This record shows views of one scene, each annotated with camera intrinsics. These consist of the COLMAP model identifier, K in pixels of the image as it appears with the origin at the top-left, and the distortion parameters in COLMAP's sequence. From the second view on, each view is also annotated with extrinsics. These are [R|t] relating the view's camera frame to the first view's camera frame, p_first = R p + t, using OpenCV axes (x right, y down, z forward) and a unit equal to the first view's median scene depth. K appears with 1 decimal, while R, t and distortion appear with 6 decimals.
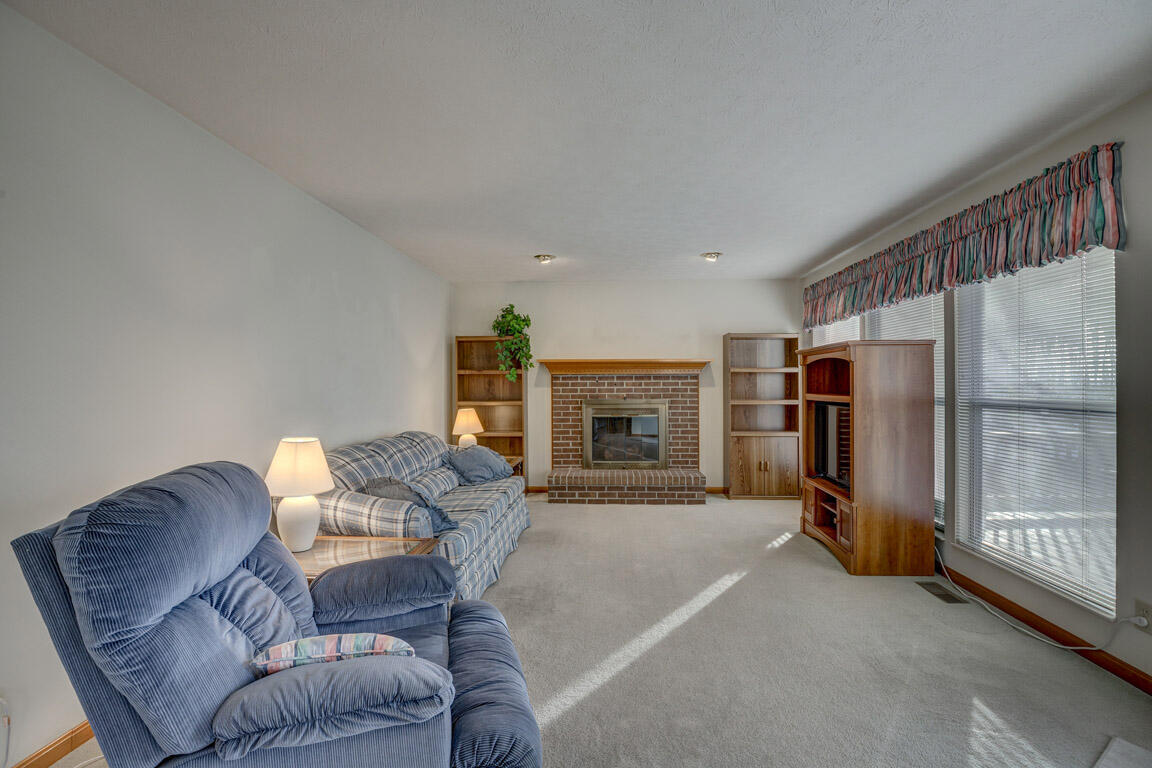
lens RADIAL K [[542.3, 0, 575.7], [0, 542.3, 386.4], [0, 0, 1]] dist [-0.008037, 0.000478]
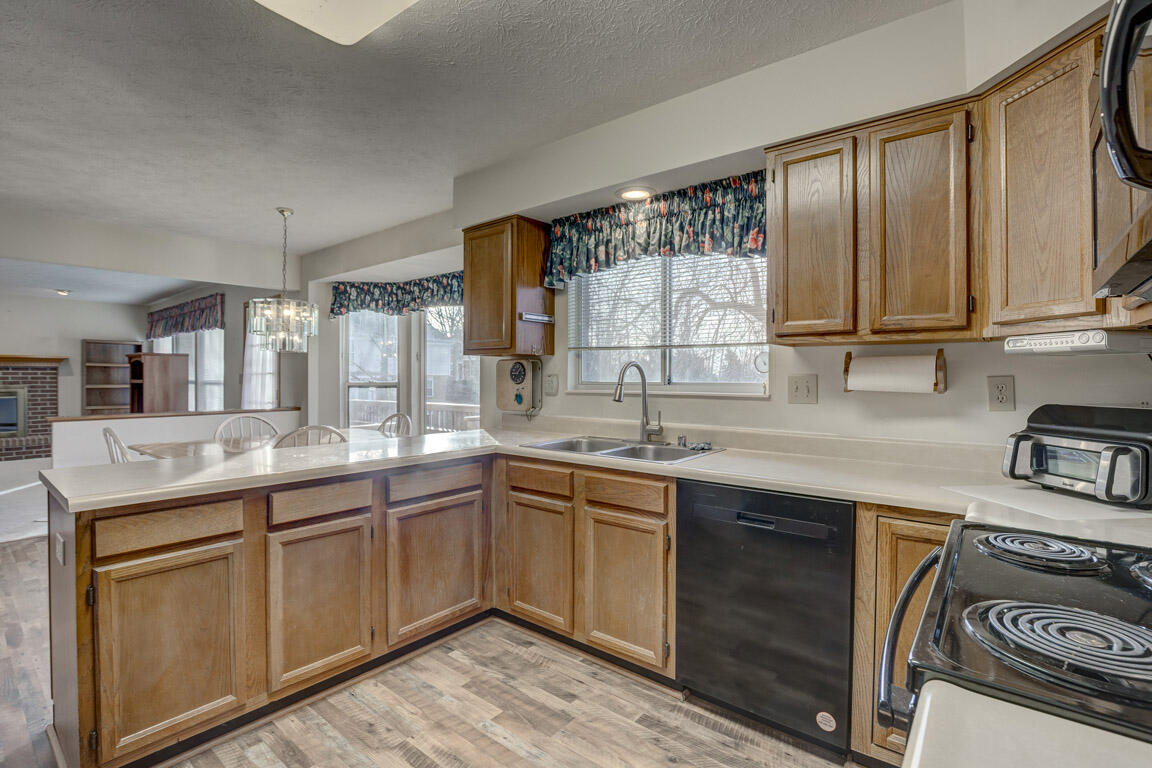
lens RADIAL K [[542.3, 0, 574.1], [0, 542.3, 381.4], [0, 0, 1]] dist [-0.008037, 0.000478]
pose [[0.598781, -0.002558, 0.800909, -0.087787], [-0.000928, 0.999992, 0.003887, 0.008572], [-0.800912, -0.003070, 0.598774, -0.898115]]
